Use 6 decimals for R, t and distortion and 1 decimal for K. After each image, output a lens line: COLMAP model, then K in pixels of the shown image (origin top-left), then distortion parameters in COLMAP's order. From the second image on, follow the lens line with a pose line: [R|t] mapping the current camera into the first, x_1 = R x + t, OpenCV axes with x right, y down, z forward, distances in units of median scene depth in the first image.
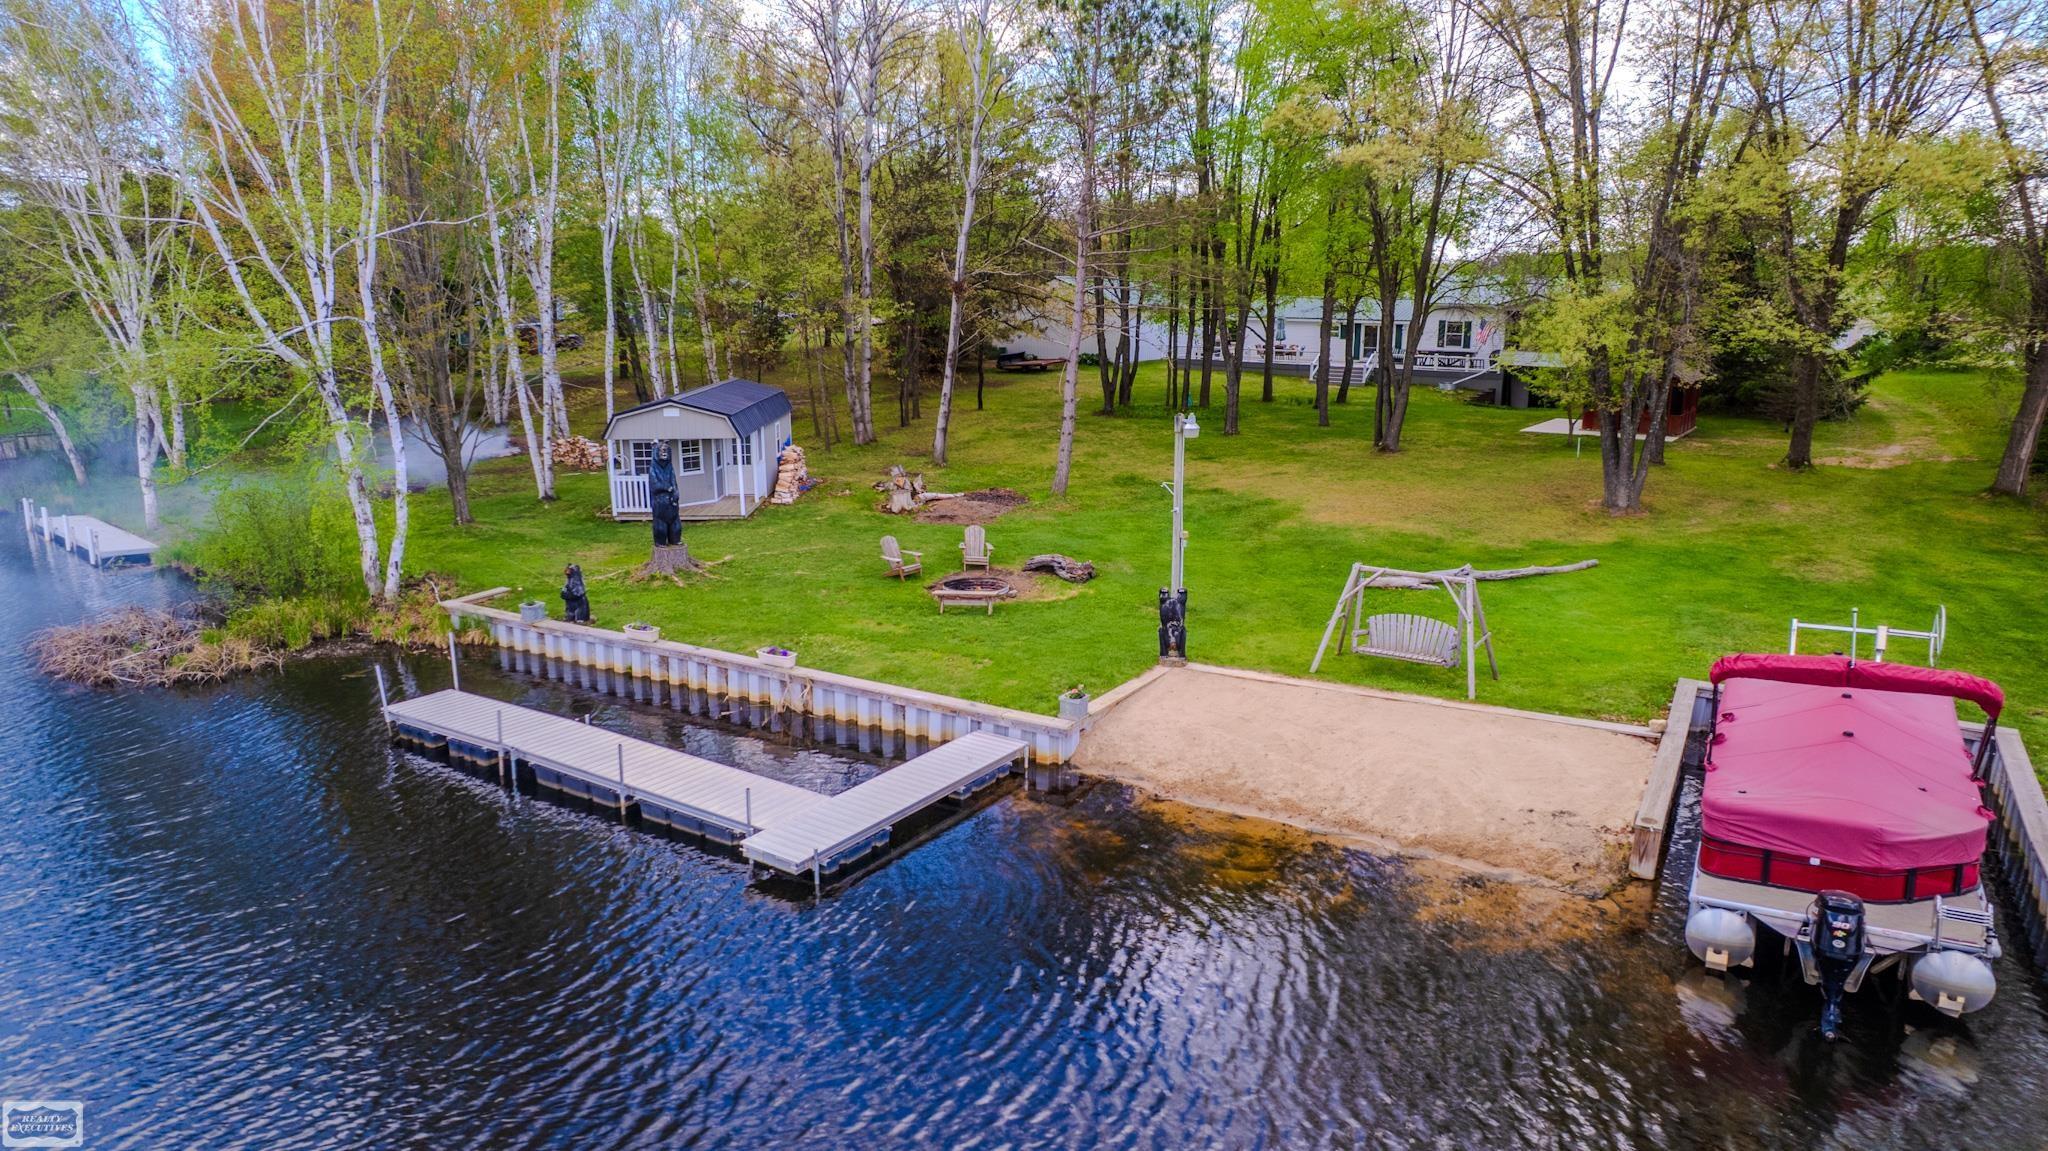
lens RADIAL K [[1510.8, 0, 1023.1], [0, 1510.8, 576.1], [0, 0, 1]] dist [-0.036216, -0.000966]
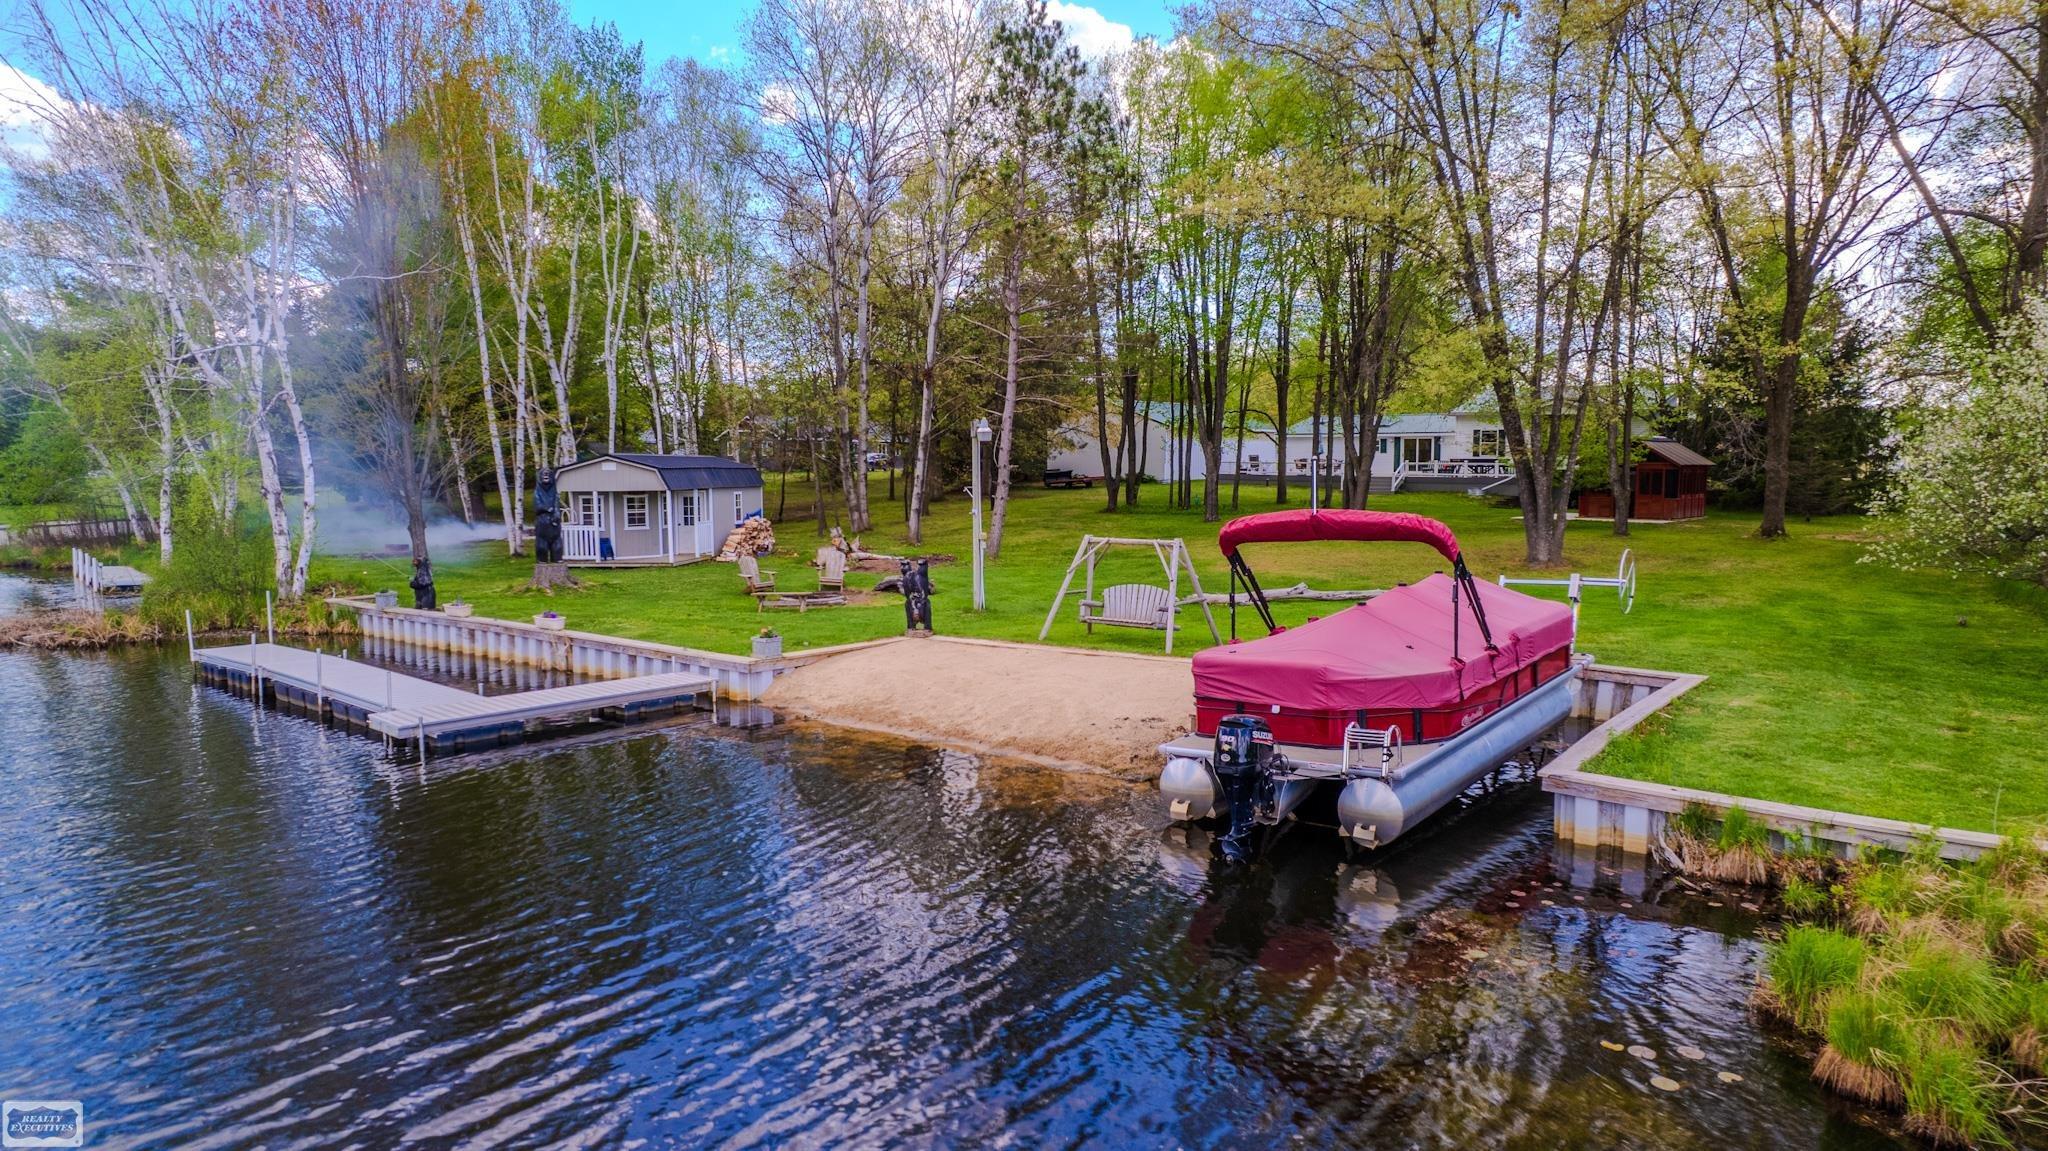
lens RADIAL K [[1510.8, 0, 1028.3], [0, 1510.8, 579.0], [0, 0, 1]] dist [-0.036216, -0.000966]
pose [[0.988063, 0.002756, -0.154023, 0.335593], [-0.023183, 0.991113, -0.130985, 0.154494], [0.152294, 0.132993, 0.979347, -0.006704]]
